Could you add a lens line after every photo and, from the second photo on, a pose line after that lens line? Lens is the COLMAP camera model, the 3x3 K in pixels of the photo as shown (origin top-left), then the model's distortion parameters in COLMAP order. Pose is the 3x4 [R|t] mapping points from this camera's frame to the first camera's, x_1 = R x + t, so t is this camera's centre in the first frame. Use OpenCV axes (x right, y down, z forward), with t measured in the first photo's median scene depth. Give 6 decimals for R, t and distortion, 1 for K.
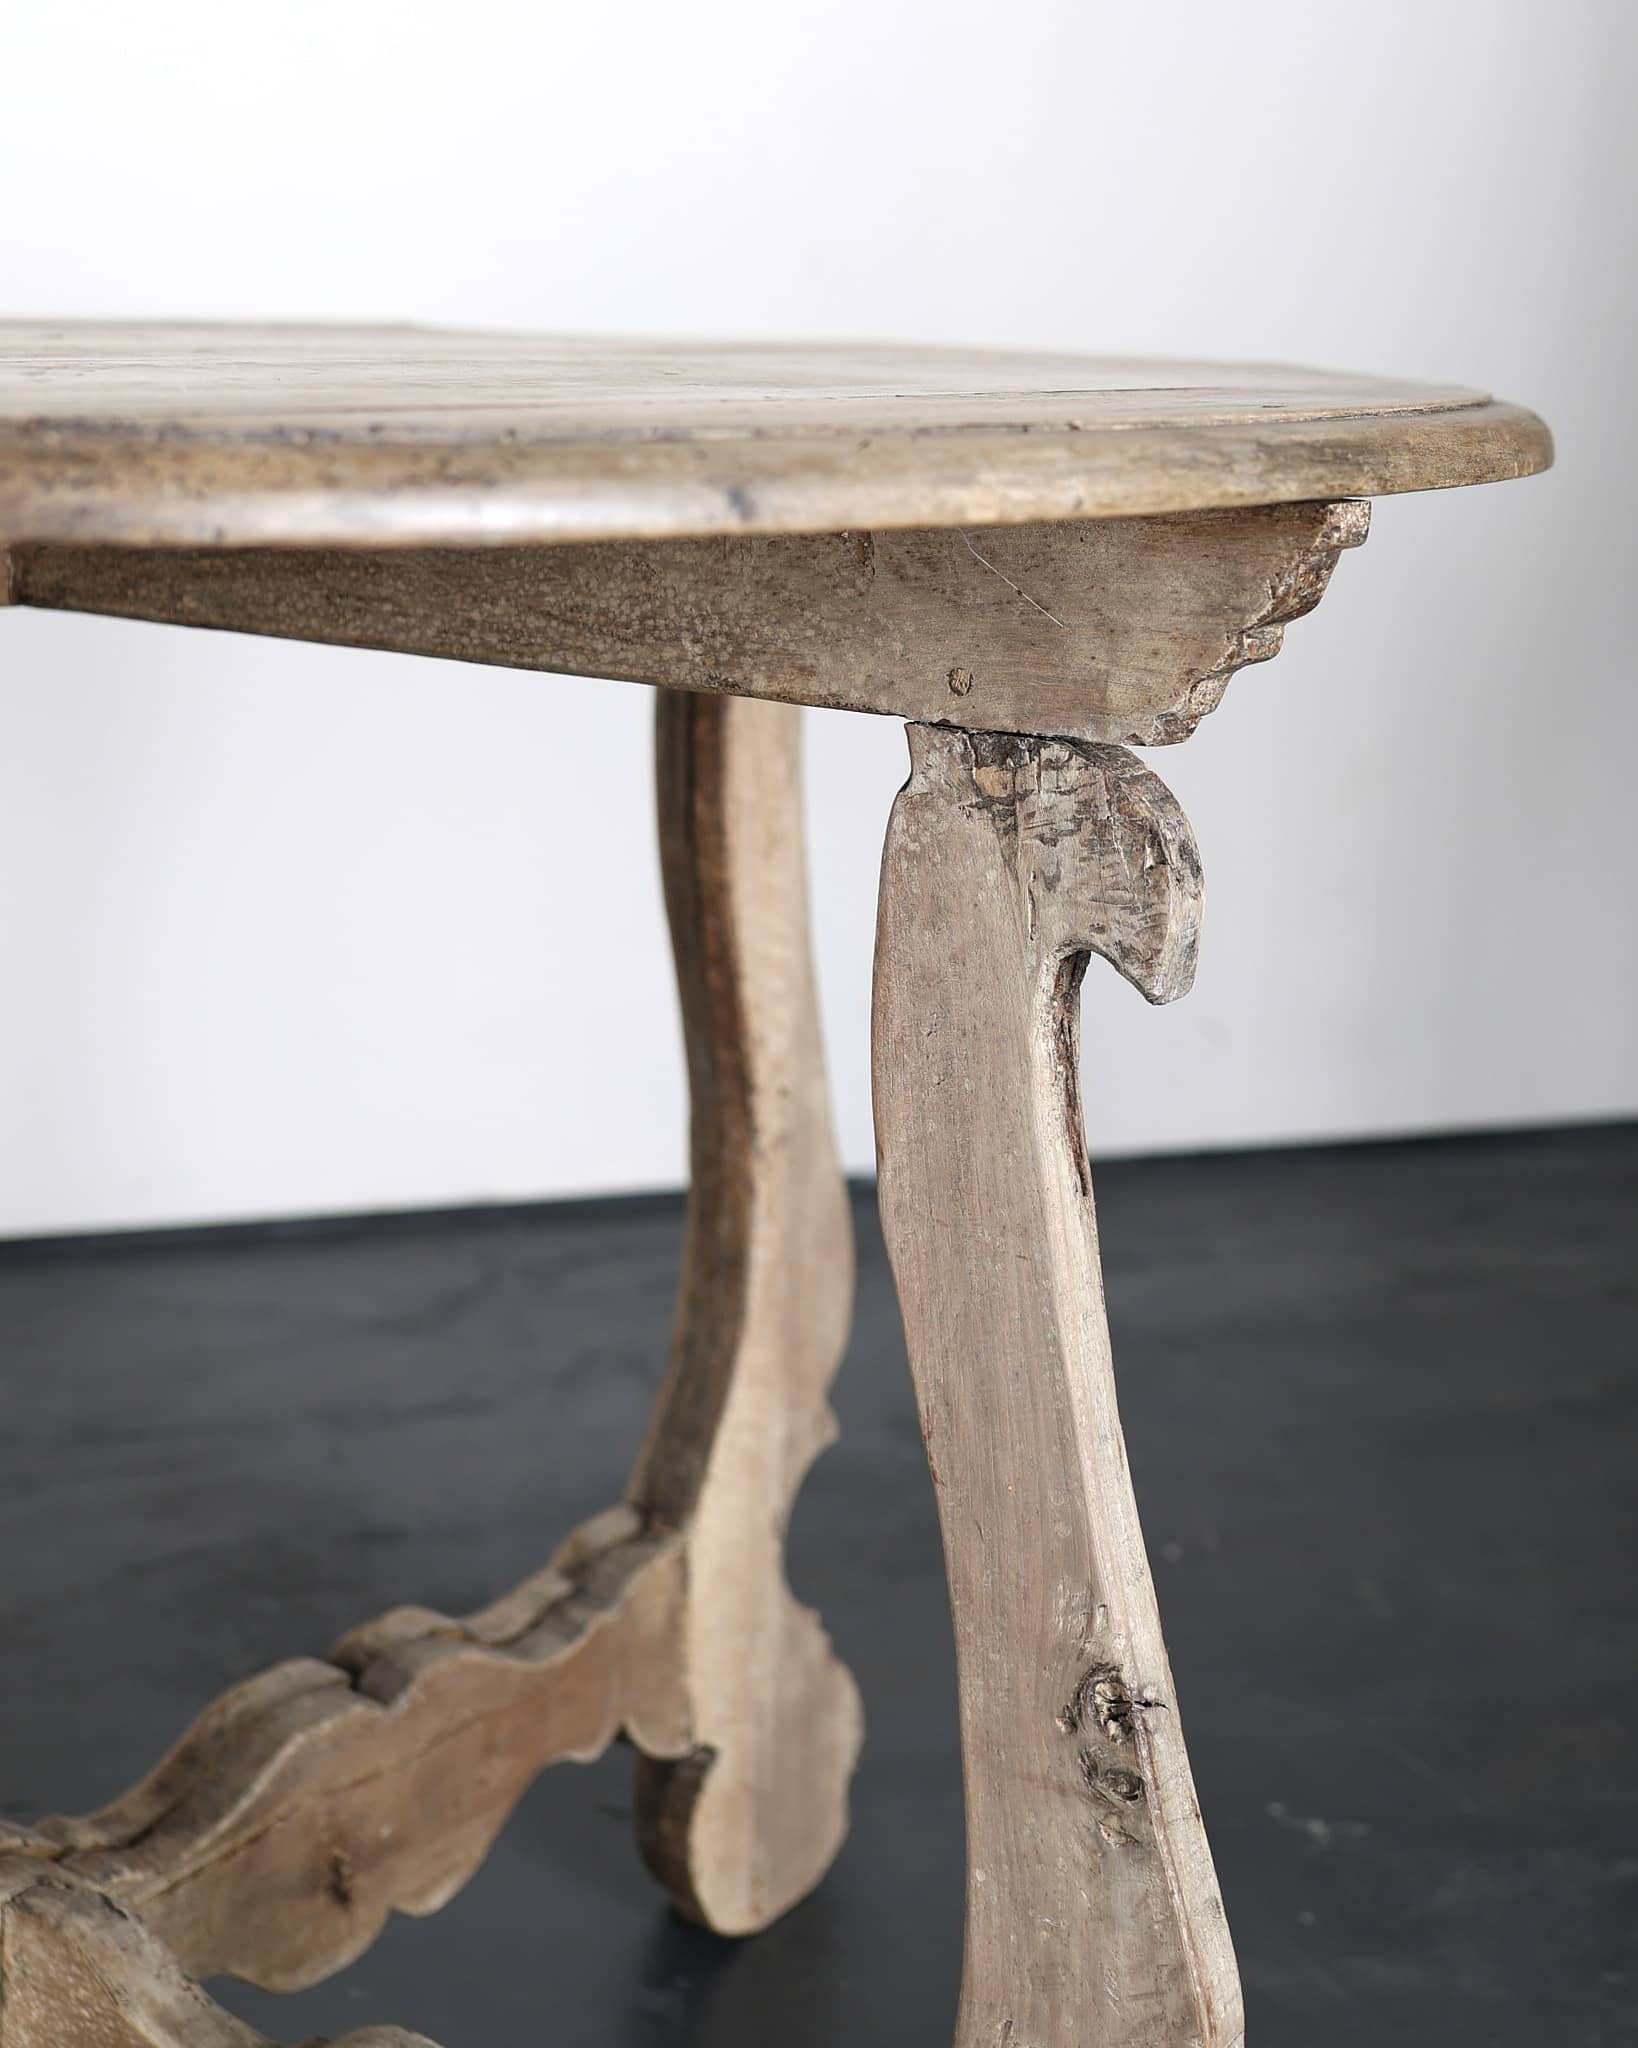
lens RADIAL K [[3036.1, 0, 1035.4], [0, 3036.1, 540.4], [0, 0, 1]] dist [-0.014870, 0.000000]
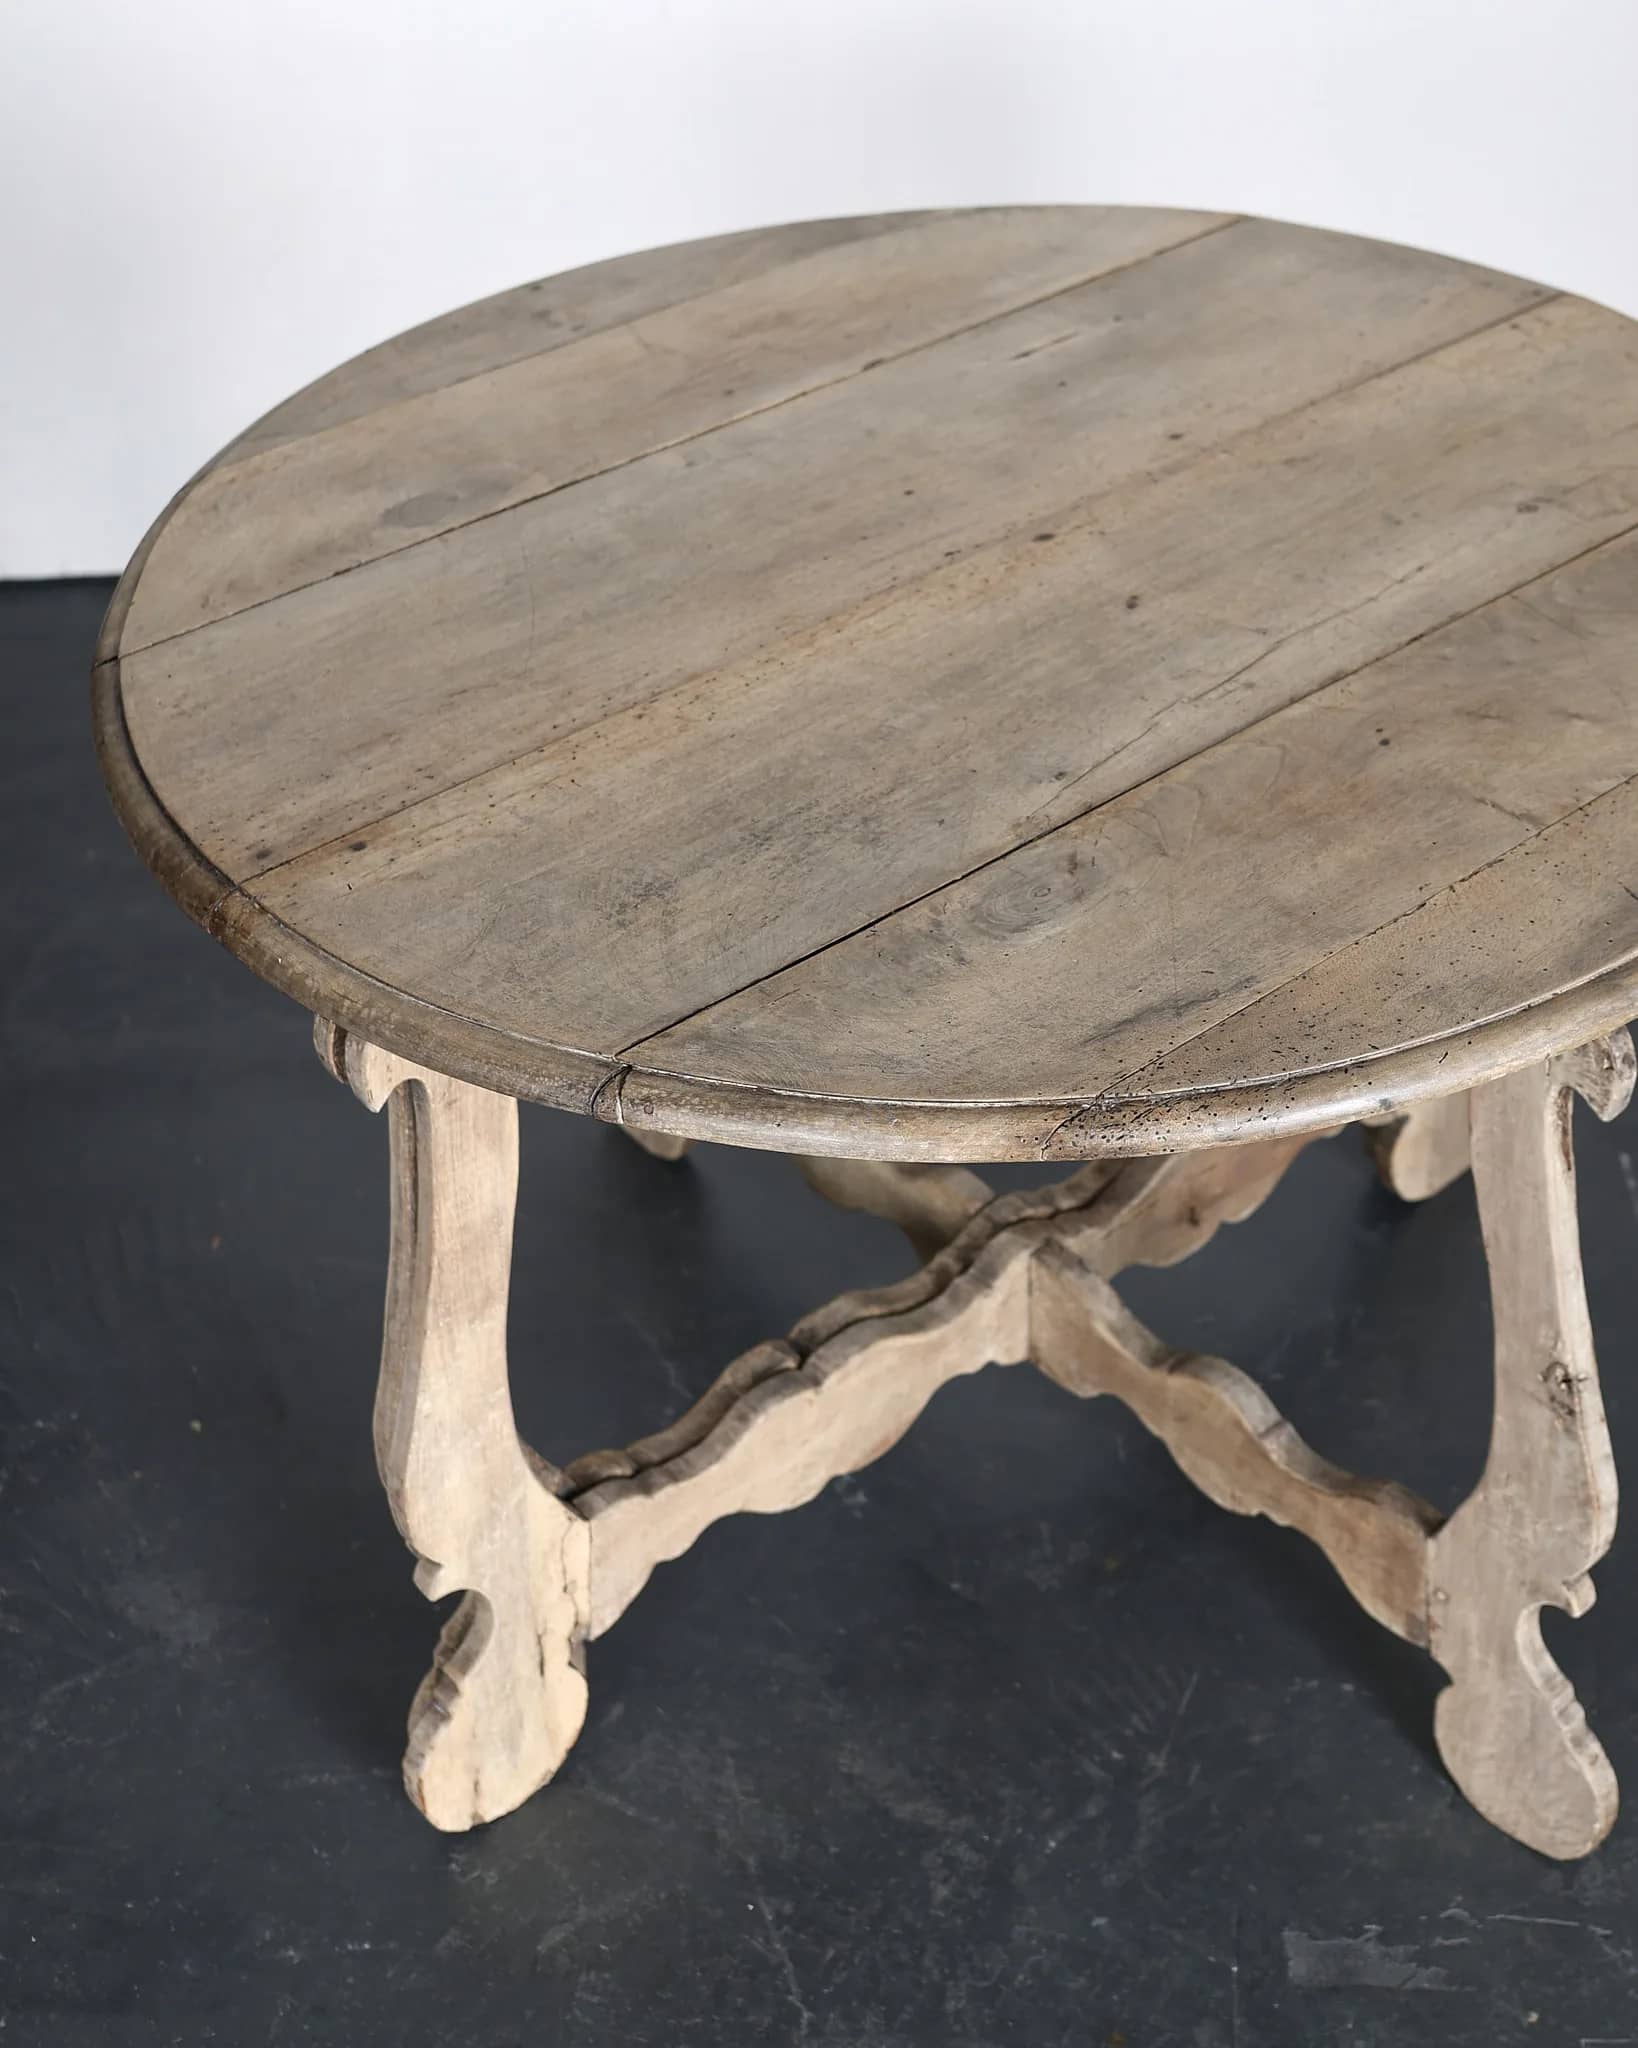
lens RADIAL K [[3014.4, 0, 996.6], [0, 3014.4, 831.7], [0, 0, 1]] dist [0.009878, 0.000000]
pose [[0.962744, 0.112161, -0.246056, 0.117147], [0.024202, 0.870533, 0.491514, -0.969243], [0.269329, -0.479157, 0.835386, -0.664707]]
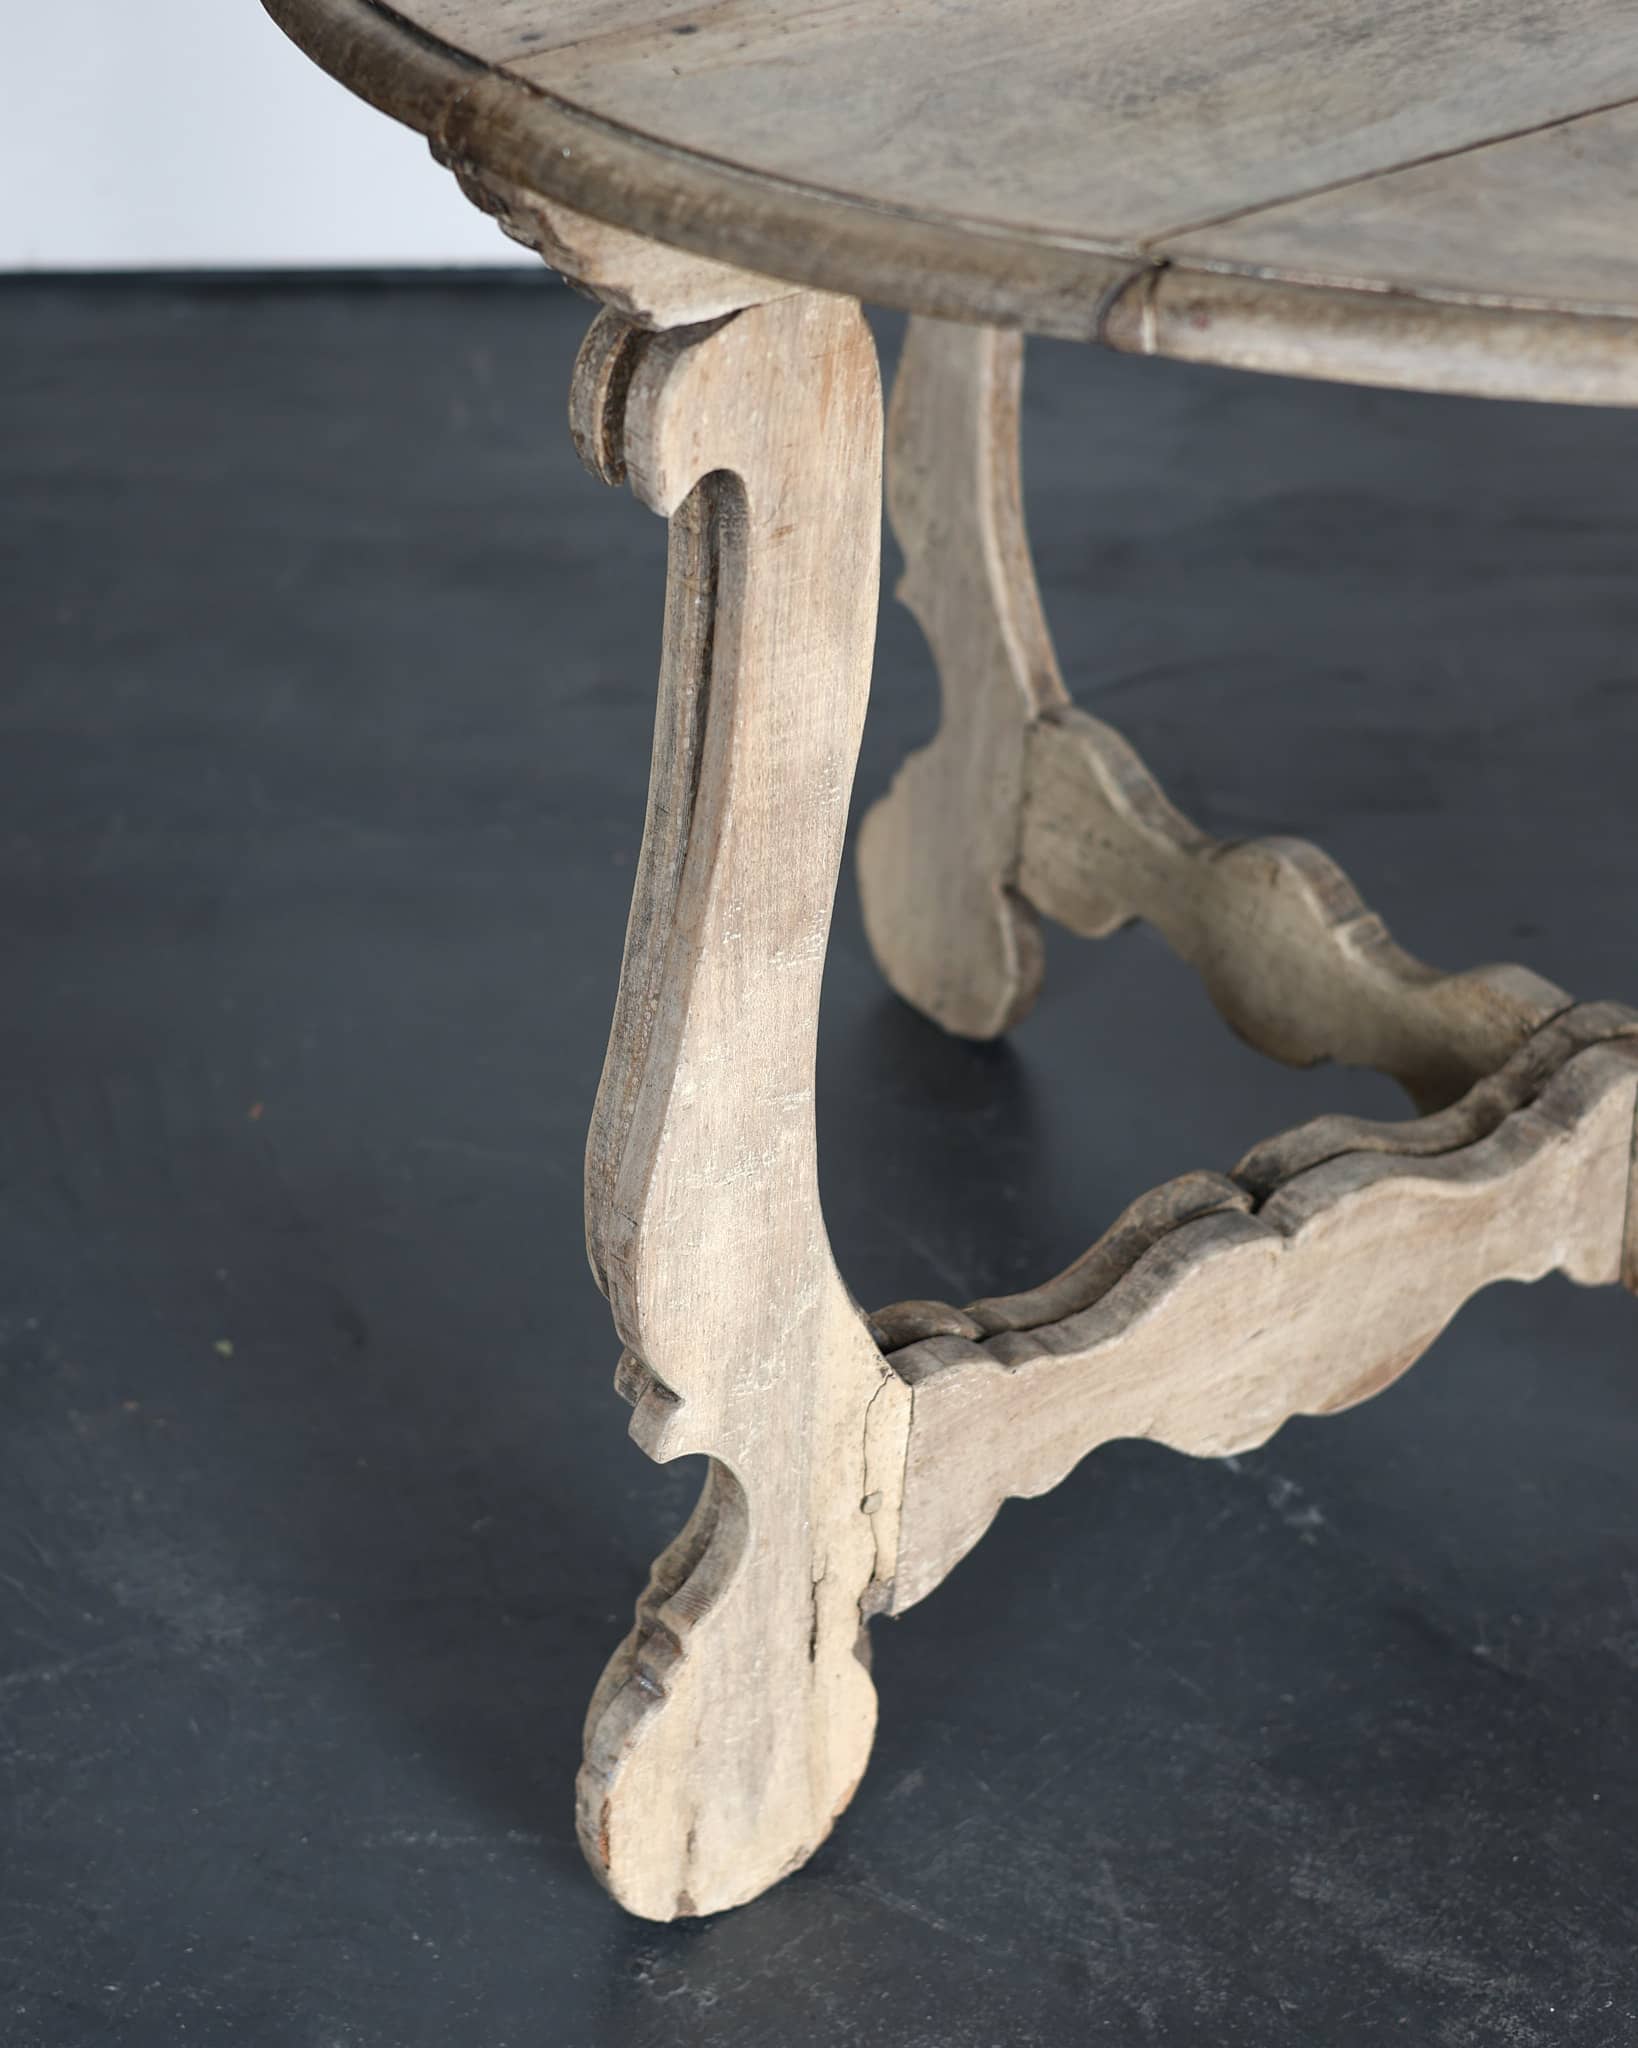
lens RADIAL K [[4646.9, 0, 627.9], [0, 4646.9, 805.7], [0, 0, 1]] dist [0.020508, 0.000000]
pose [[0.914458, 0.133561, -0.382005, -0.030933], [0.032110, 0.917043, 0.397494, -0.483822], [0.403405, -0.375758, 0.834308, -0.801258]]
